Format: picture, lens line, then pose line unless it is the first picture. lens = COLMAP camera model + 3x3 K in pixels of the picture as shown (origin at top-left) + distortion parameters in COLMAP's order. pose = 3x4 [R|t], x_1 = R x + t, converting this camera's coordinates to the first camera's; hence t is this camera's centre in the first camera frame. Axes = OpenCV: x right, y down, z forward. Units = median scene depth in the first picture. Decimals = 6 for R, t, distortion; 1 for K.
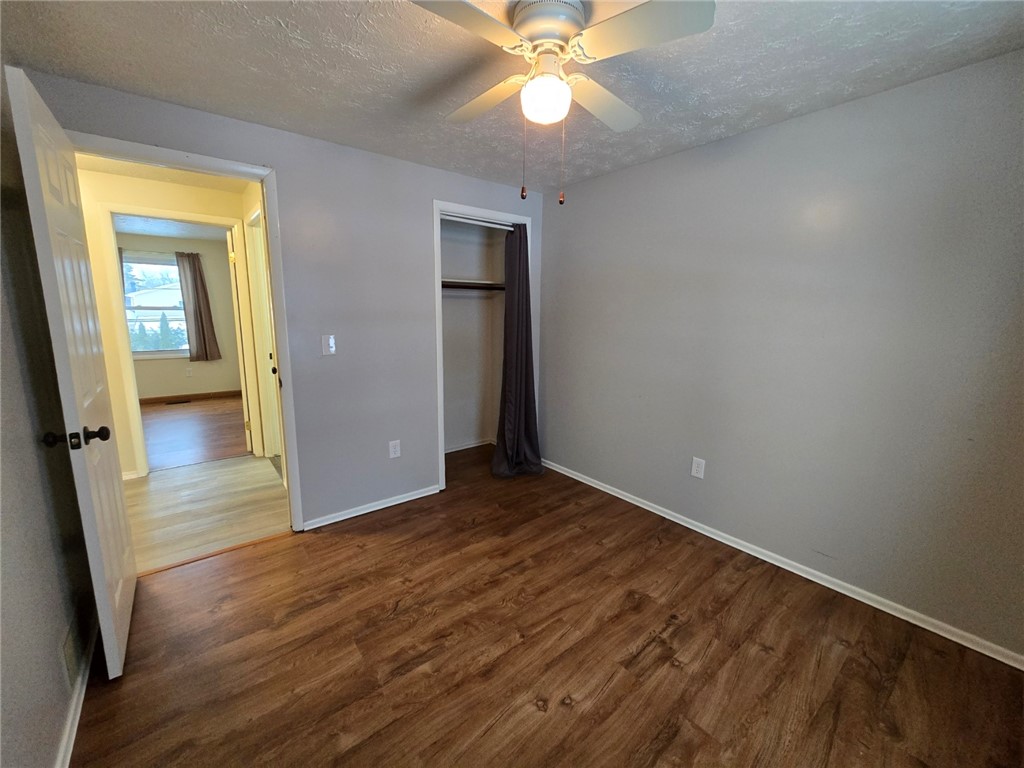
lens RADIAL K [[419.5, 0, 516.7], [0, 419.5, 385.5], [0, 0, 1]] dist [-0.001822, 0.002103]
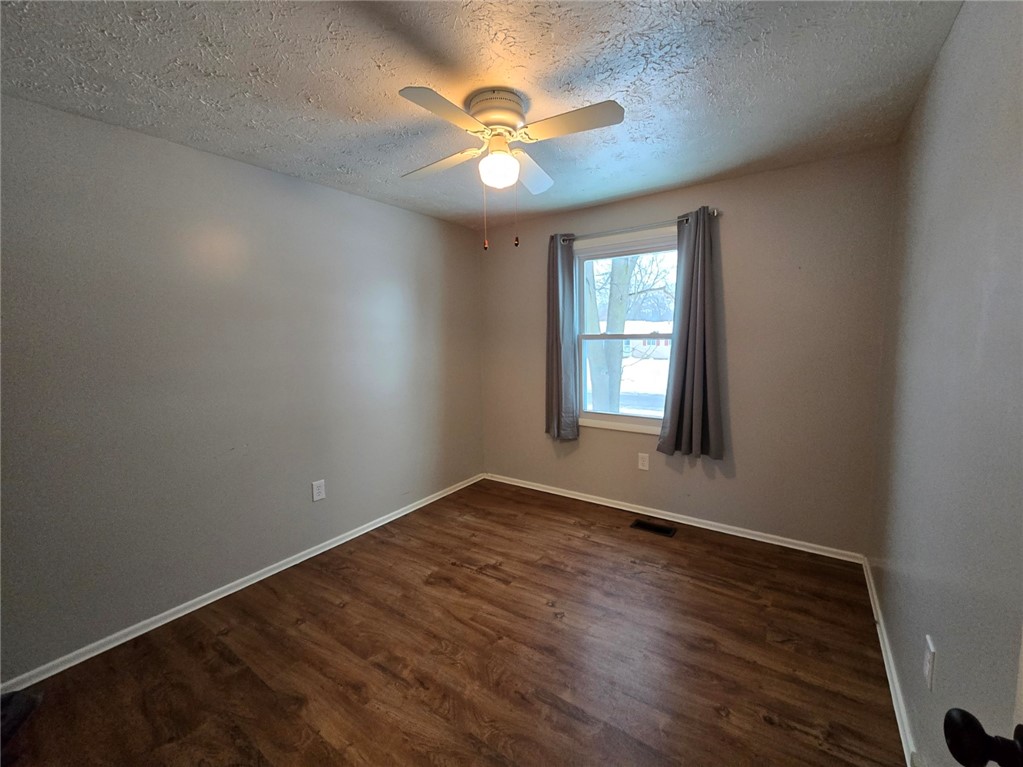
lens RADIAL K [[419.1, 0, 515.5], [0, 419.1, 381.2], [0, 0, 1]] dist [-0.001822, 0.002103]
pose [[-0.266641, -0.116999, 0.956668, -0.865313], [0.191385, 0.966410, 0.171533, -0.195115], [-0.944603, 0.228830, -0.235293, 0.976181]]
